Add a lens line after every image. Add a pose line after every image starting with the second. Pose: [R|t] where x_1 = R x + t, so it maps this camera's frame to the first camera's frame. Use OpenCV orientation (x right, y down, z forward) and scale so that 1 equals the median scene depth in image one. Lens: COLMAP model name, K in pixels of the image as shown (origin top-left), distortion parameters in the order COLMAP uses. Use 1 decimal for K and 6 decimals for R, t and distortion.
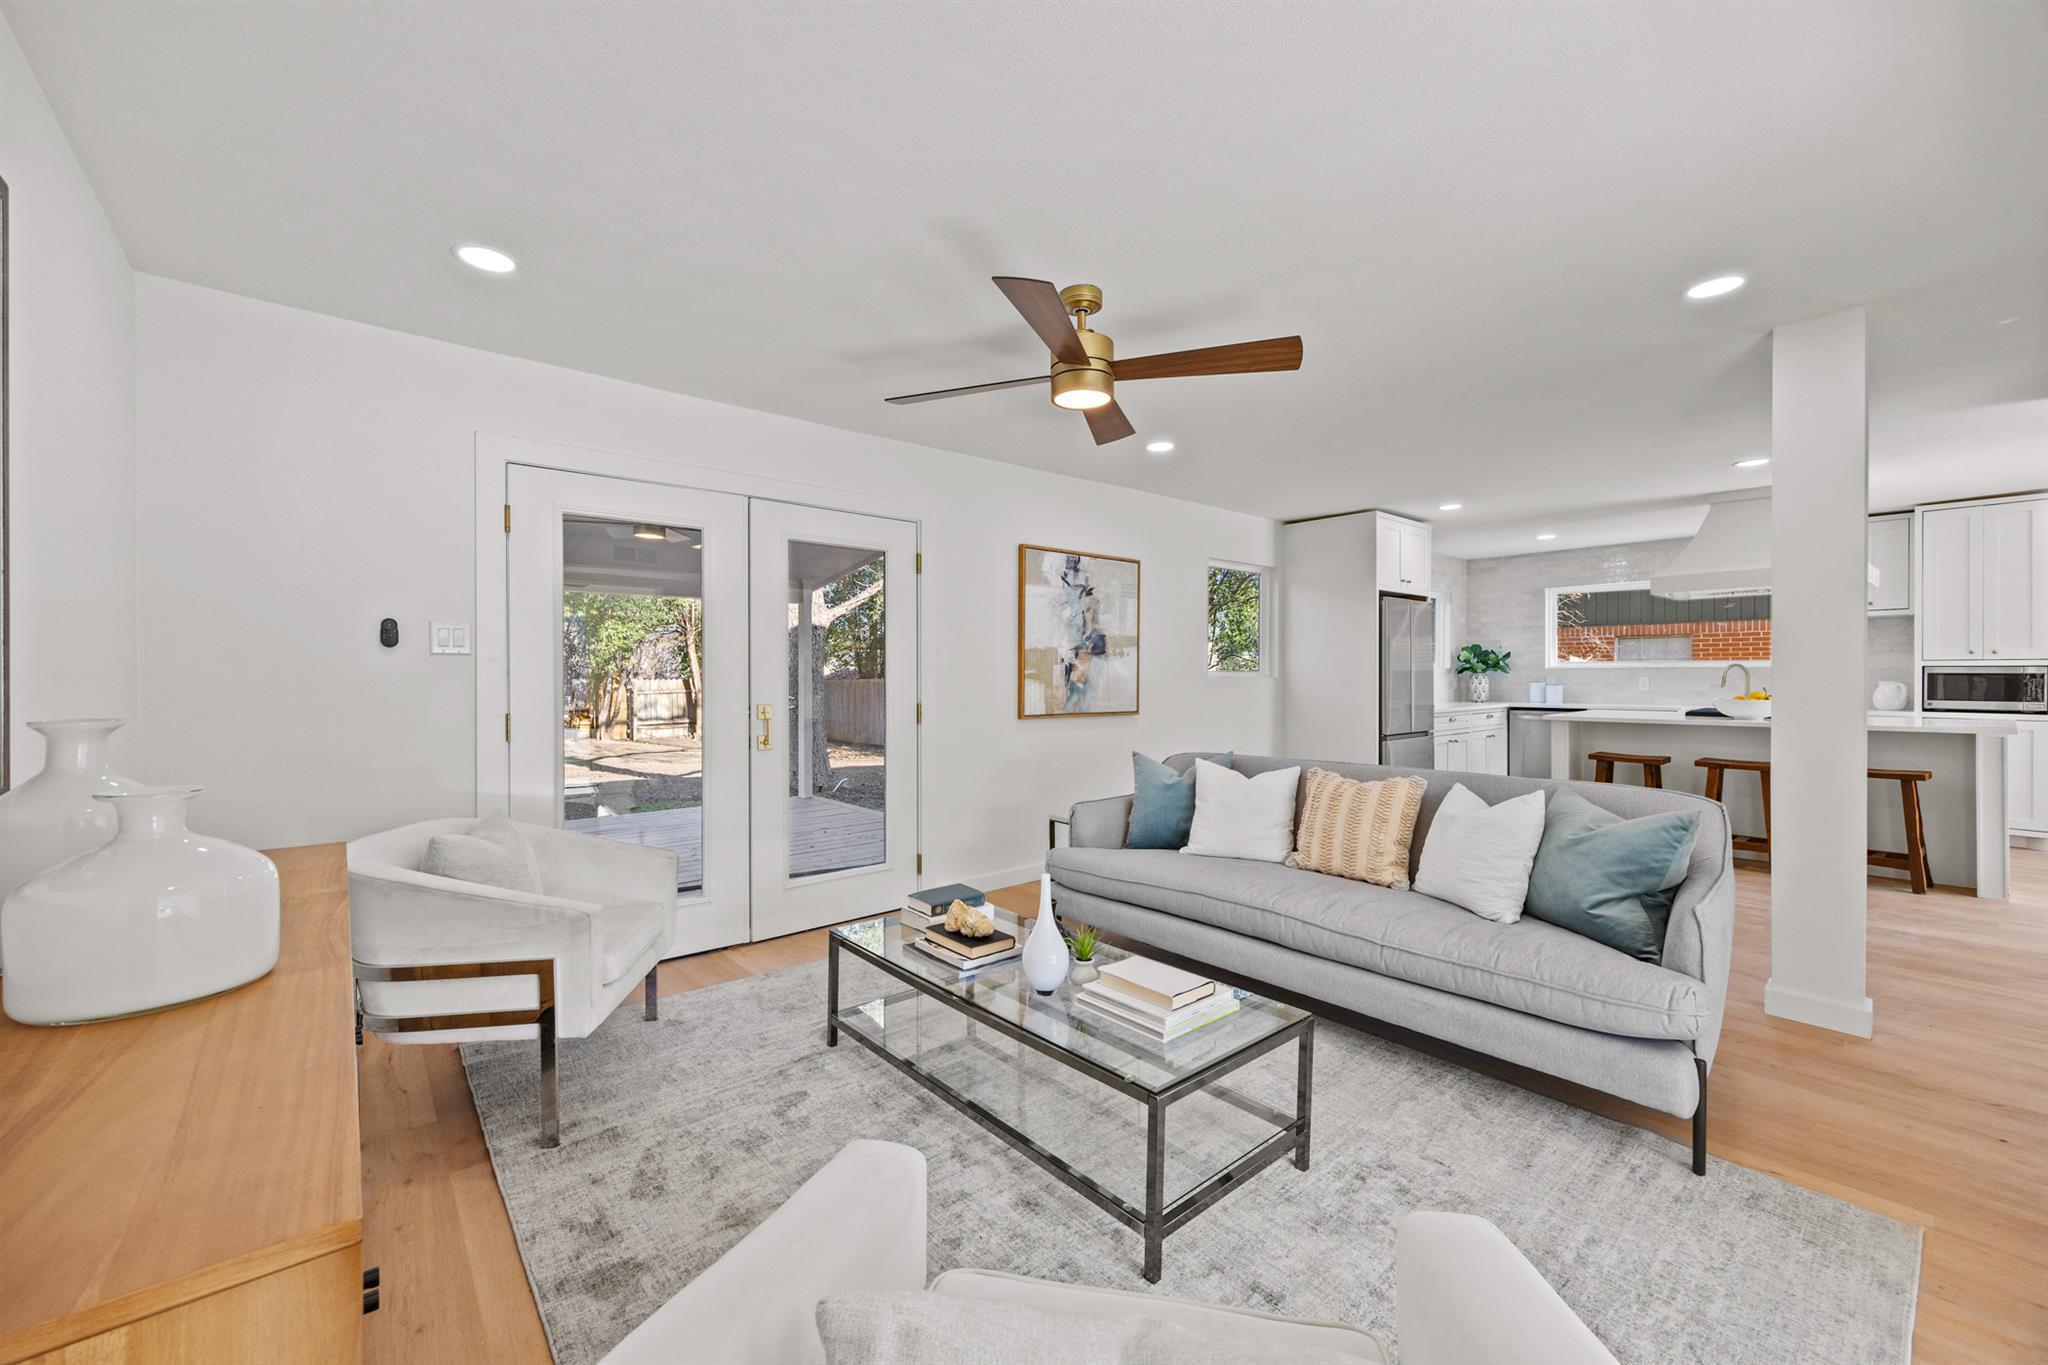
lens RADIAL K [[809.6, 0, 1017.1], [0, 809.6, 677.1], [0, 0, 1]] dist [0.000992, 0.000145]
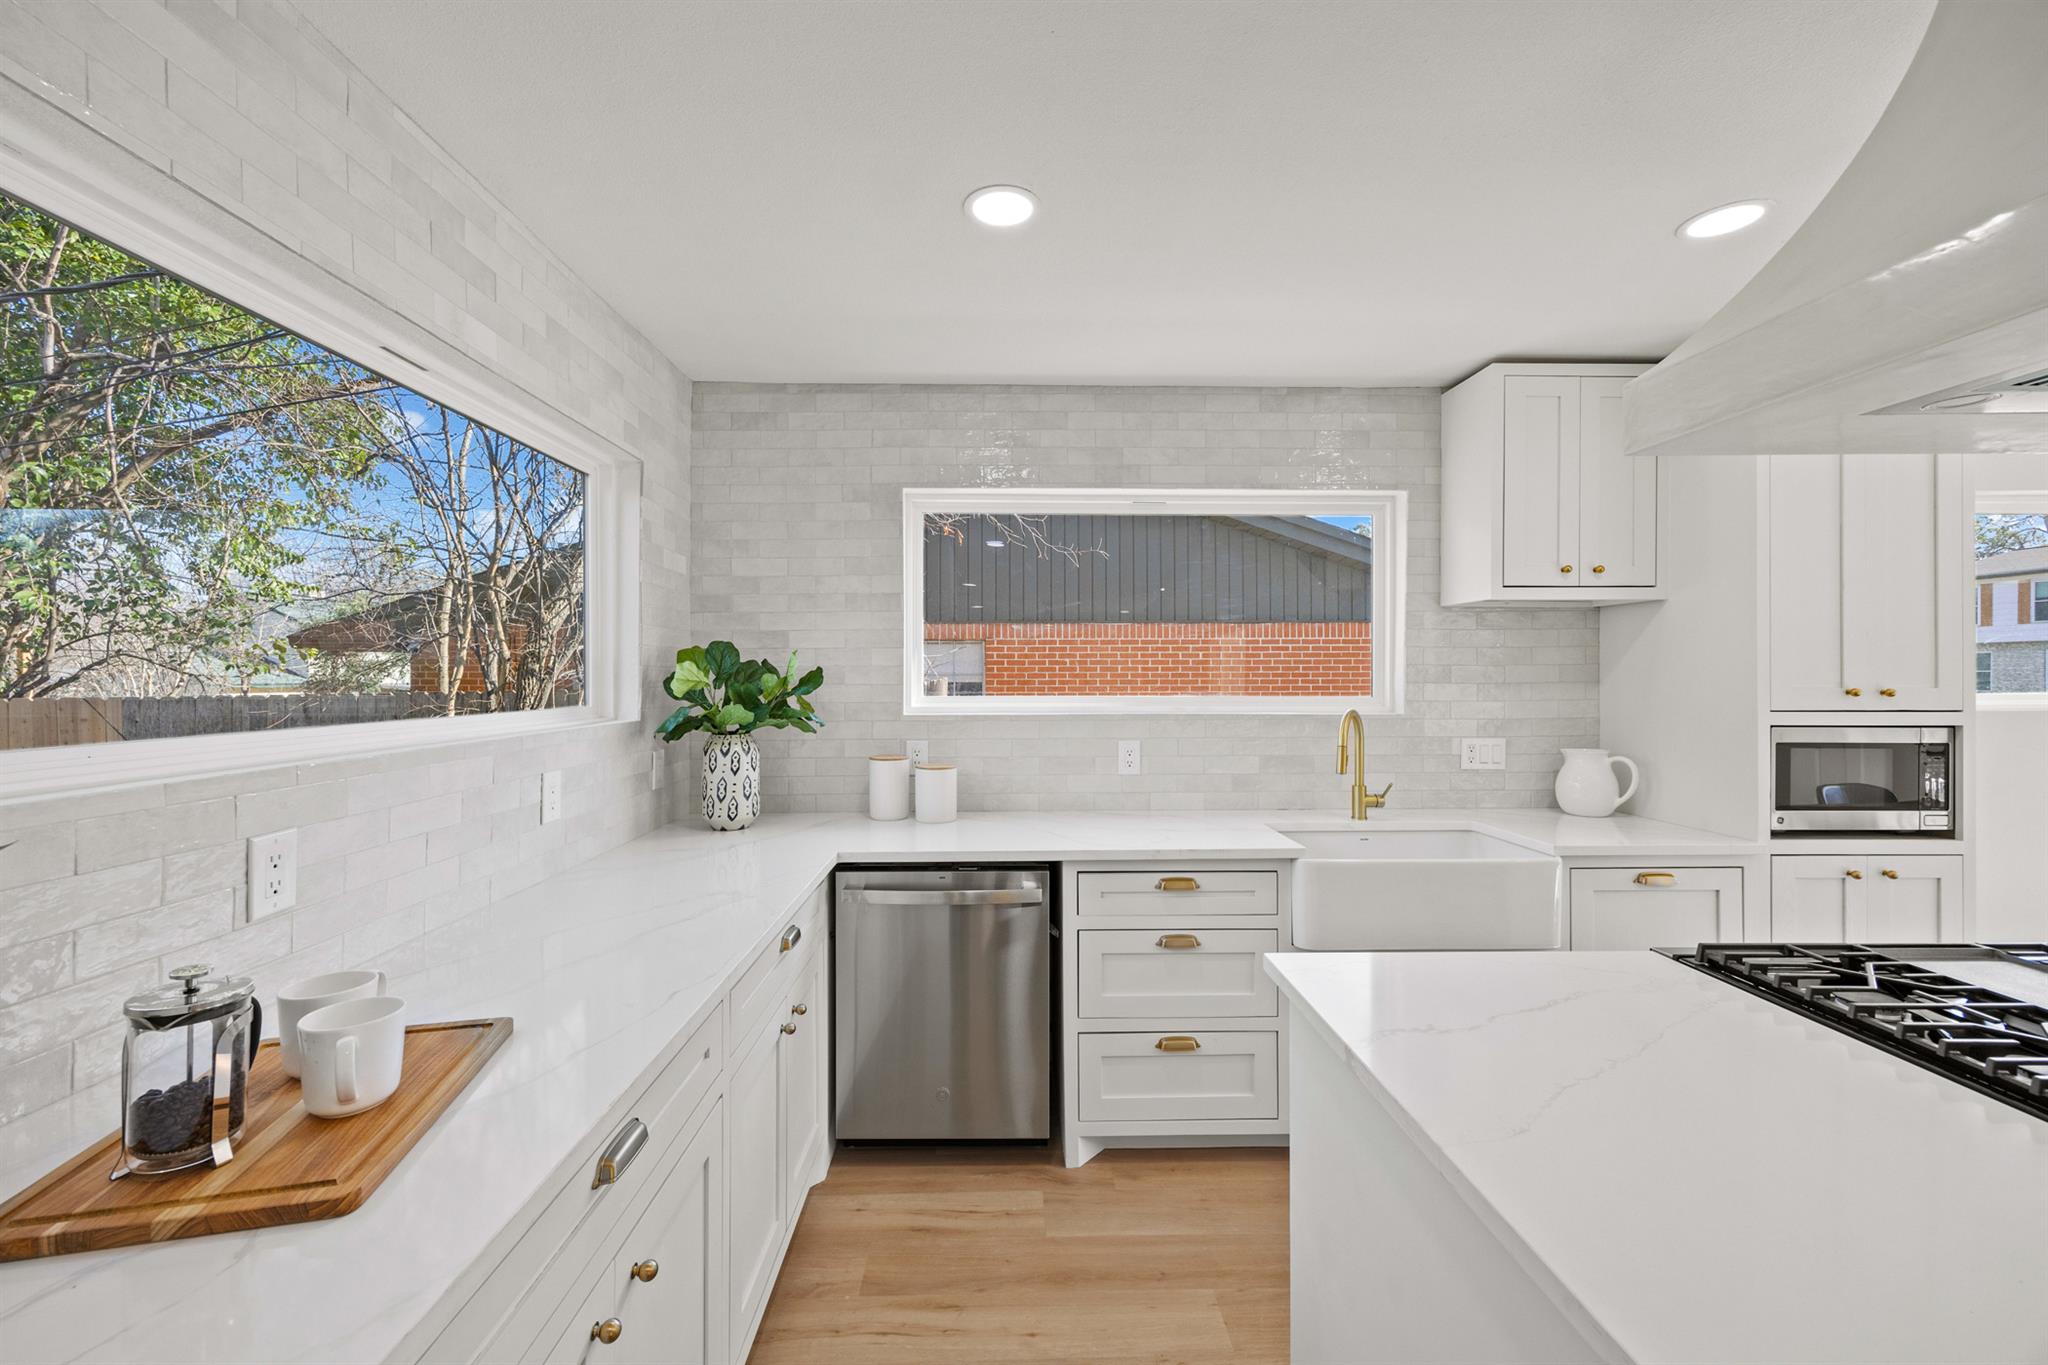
lens RADIAL K [[809.6, 0, 1017.1], [0, 809.6, 677.1], [0, 0, 1]] dist [0.000992, 0.000145]
pose [[0.617977, -0.001802, 0.786194, 0.395850], [0.004147, 0.999991, -0.000969, -0.026331], [-0.786185, 0.003859, 0.617979, 0.725141]]
